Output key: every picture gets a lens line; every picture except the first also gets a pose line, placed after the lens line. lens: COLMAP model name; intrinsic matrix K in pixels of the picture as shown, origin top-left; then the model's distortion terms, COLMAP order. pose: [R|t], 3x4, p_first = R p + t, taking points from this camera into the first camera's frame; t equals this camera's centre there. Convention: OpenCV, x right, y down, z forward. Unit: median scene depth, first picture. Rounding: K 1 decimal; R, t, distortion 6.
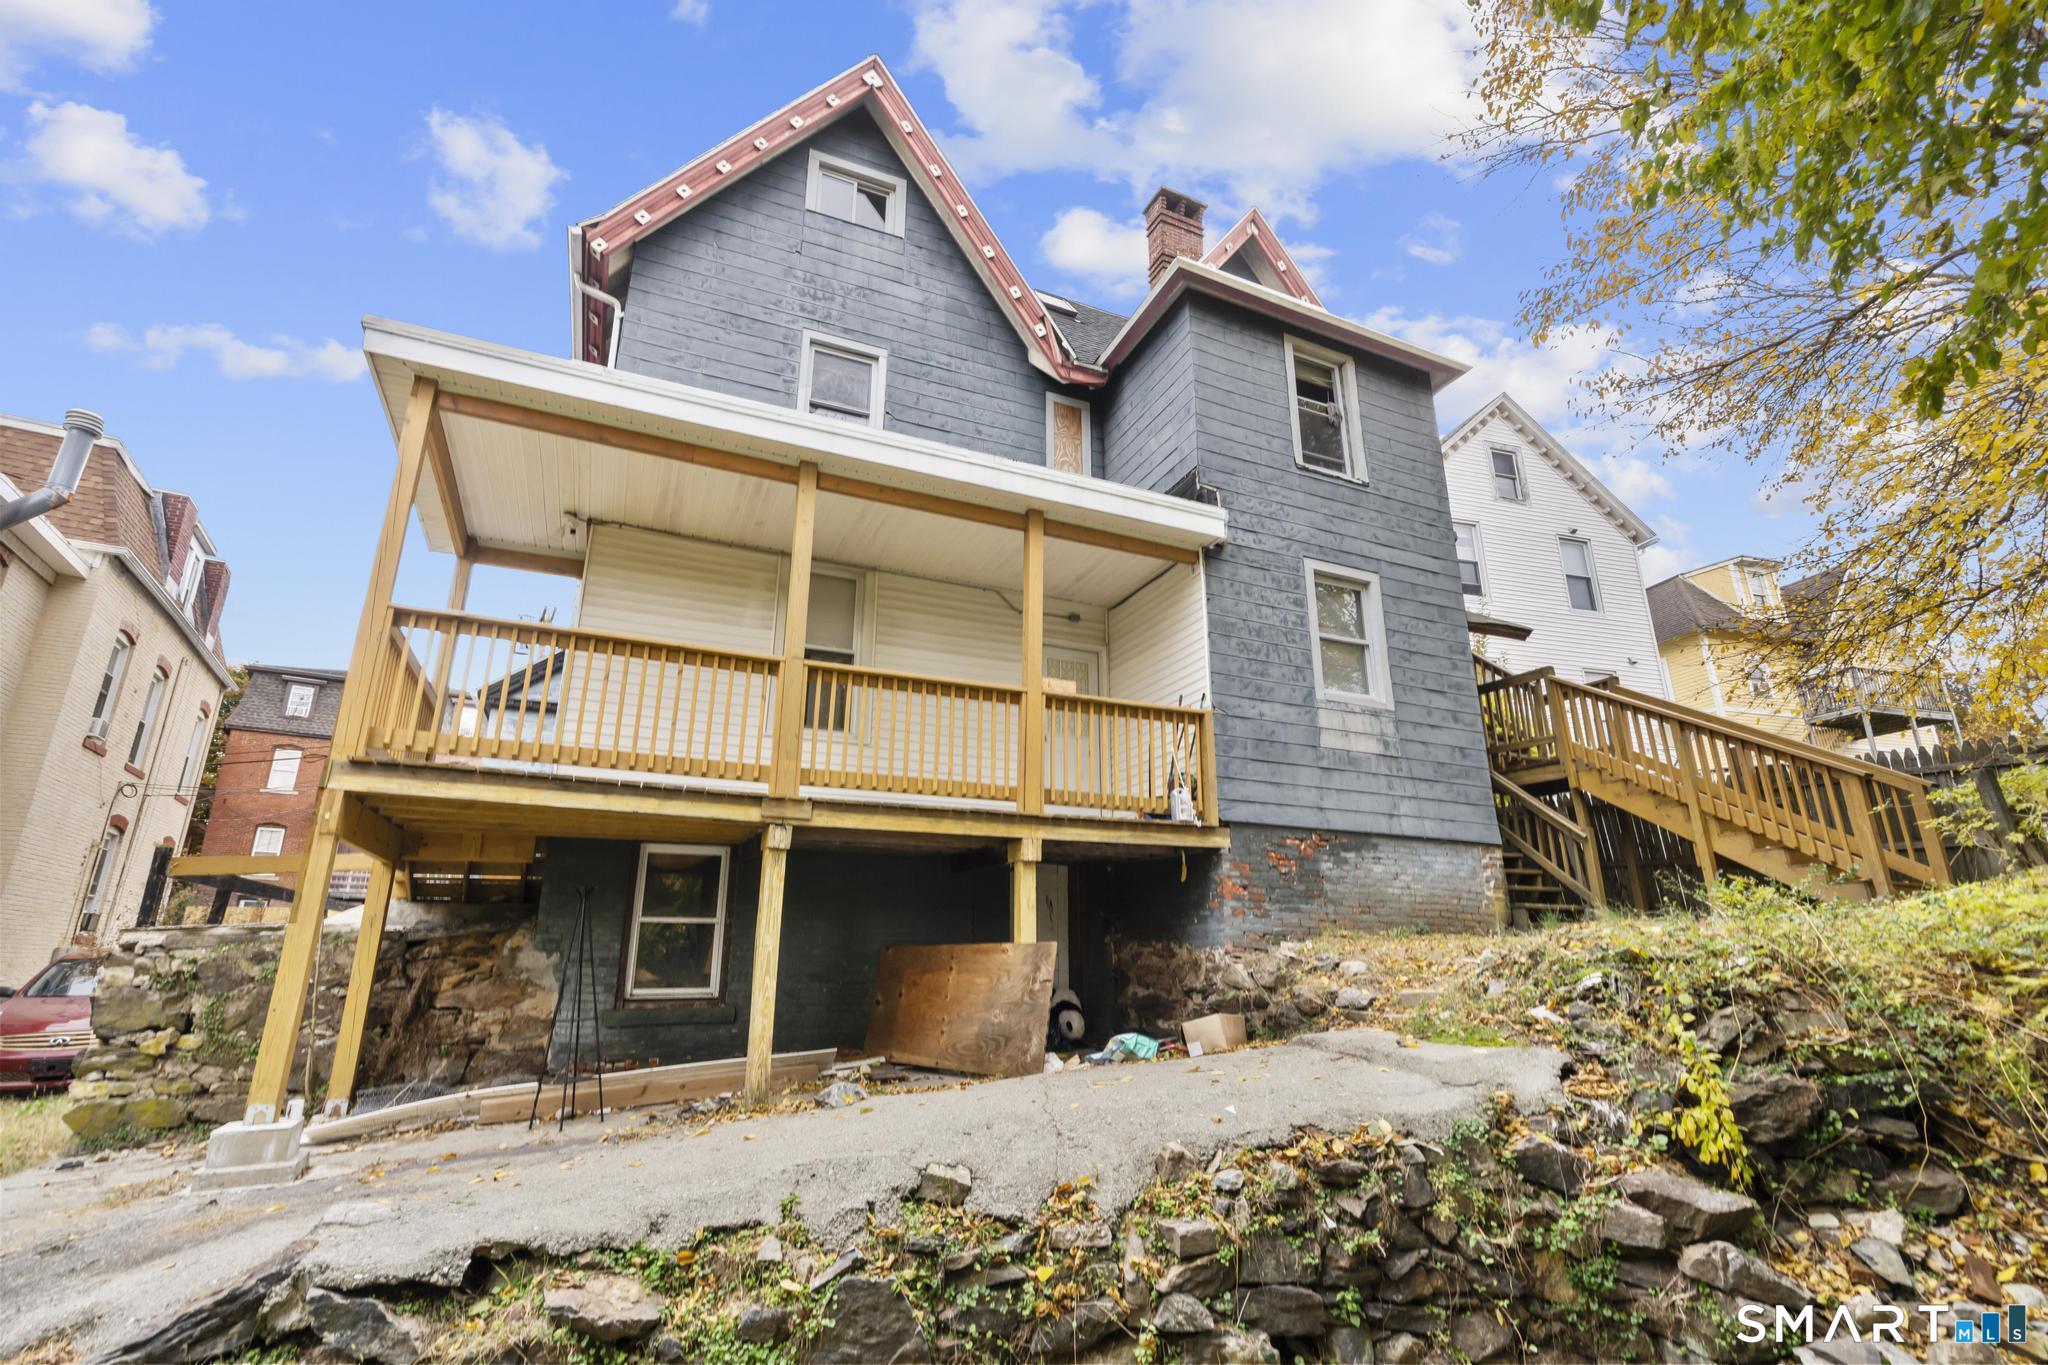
lens RADIAL K [[935.3, 0, 1027.0], [0, 935.3, 688.5], [0, 0, 1]] dist [-0.007369, 0.001337]
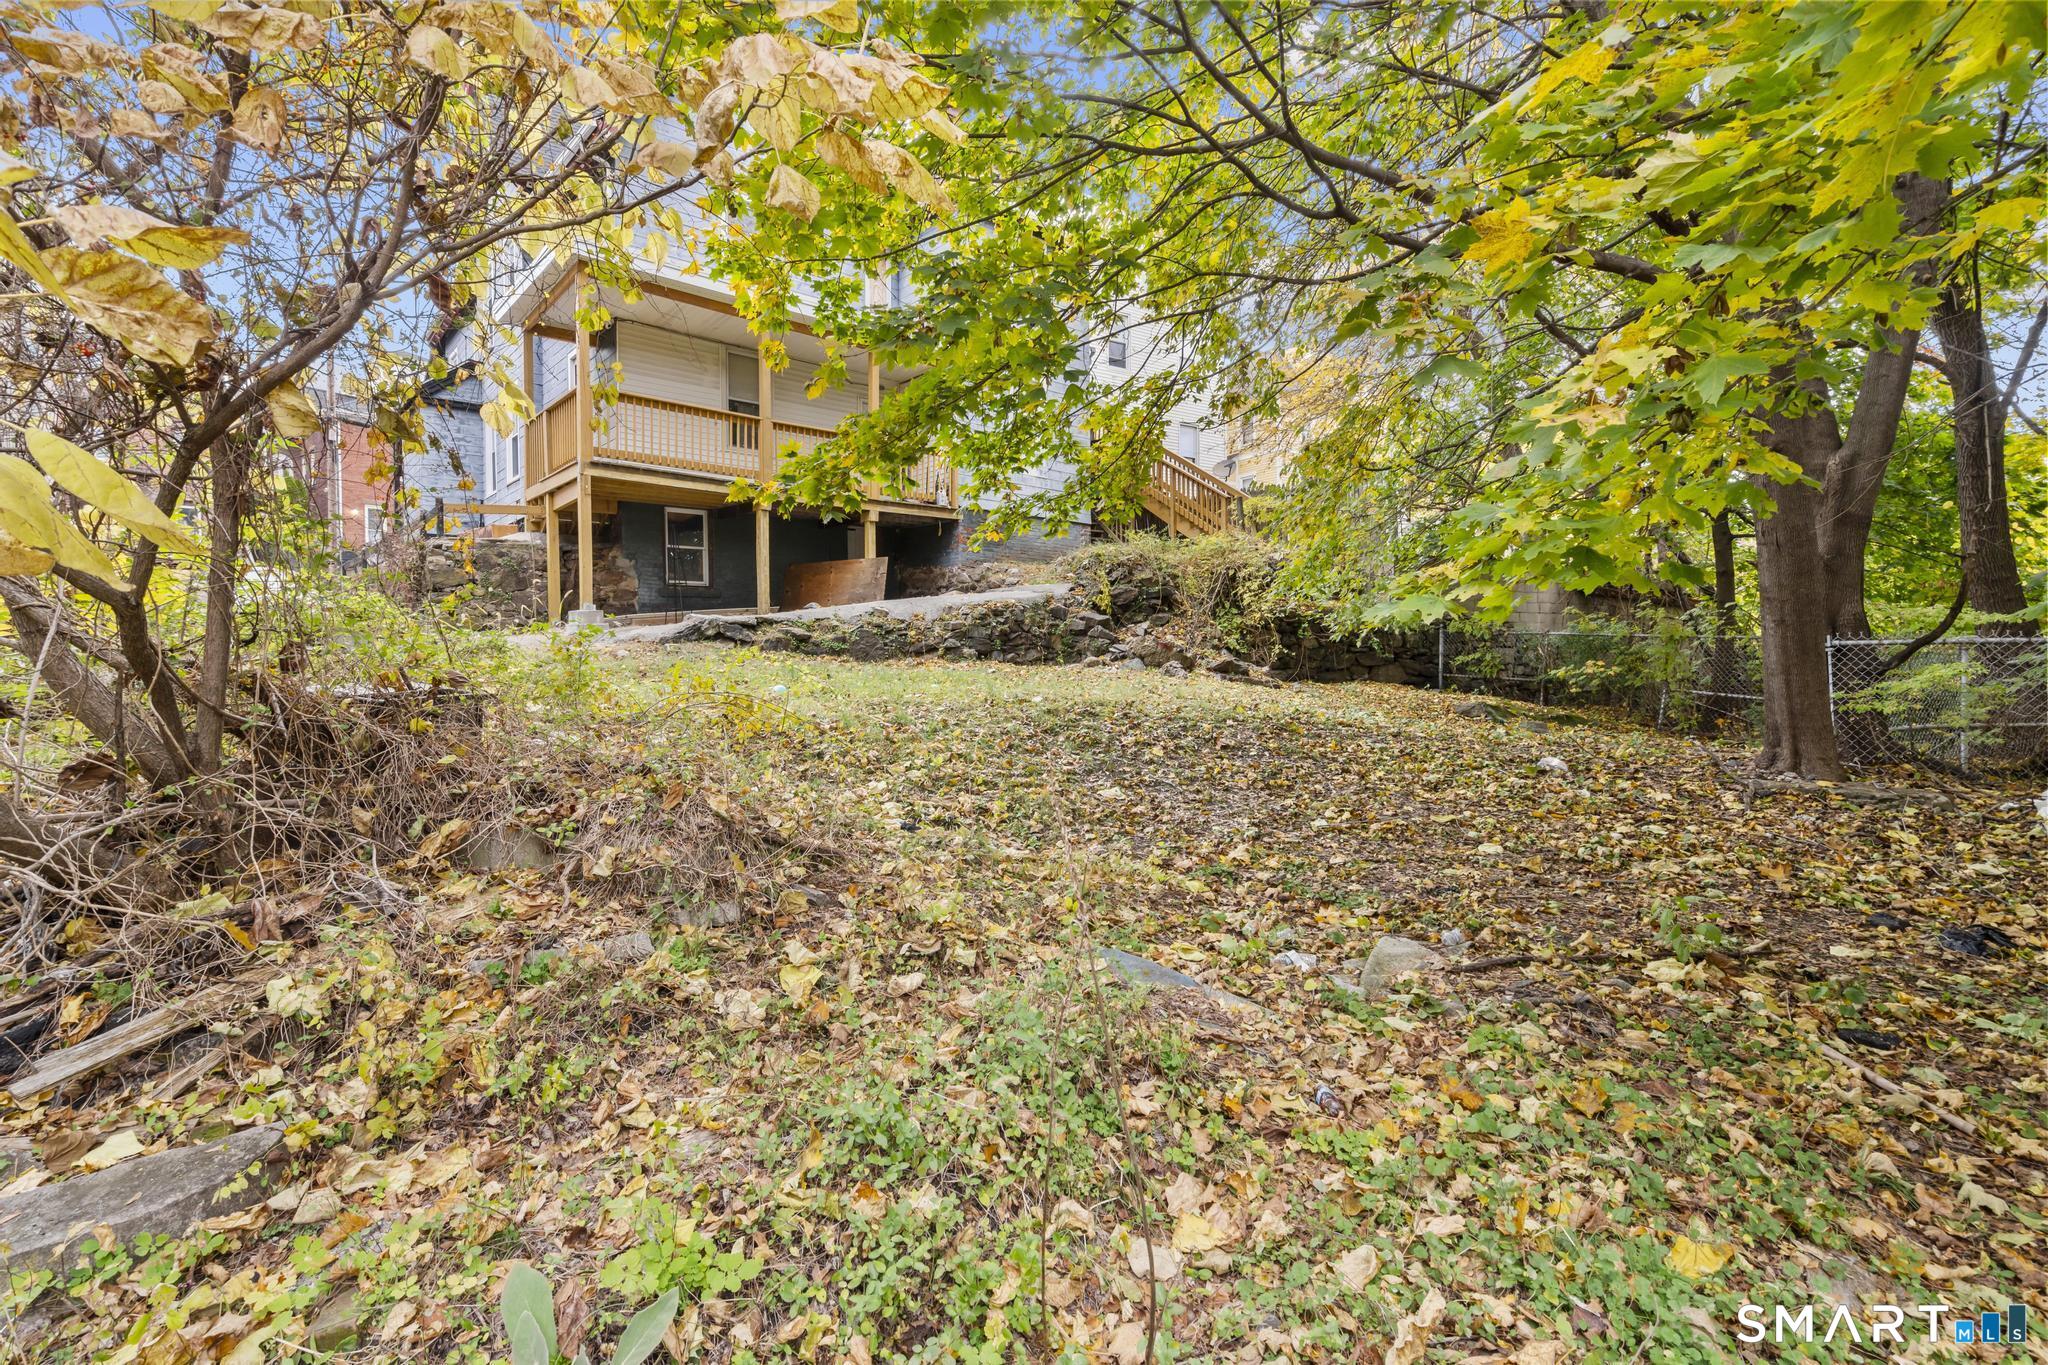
lens RADIAL K [[935.3, 0, 1029.3], [0, 935.3, 672.6], [0, 0, 1]] dist [-0.007369, 0.001337]
pose [[0.951677, -0.015133, 0.306729, -0.342982], [-0.077665, 0.954459, 0.288058, -0.139881], [-0.297119, -0.297960, 0.907161, -1.245011]]
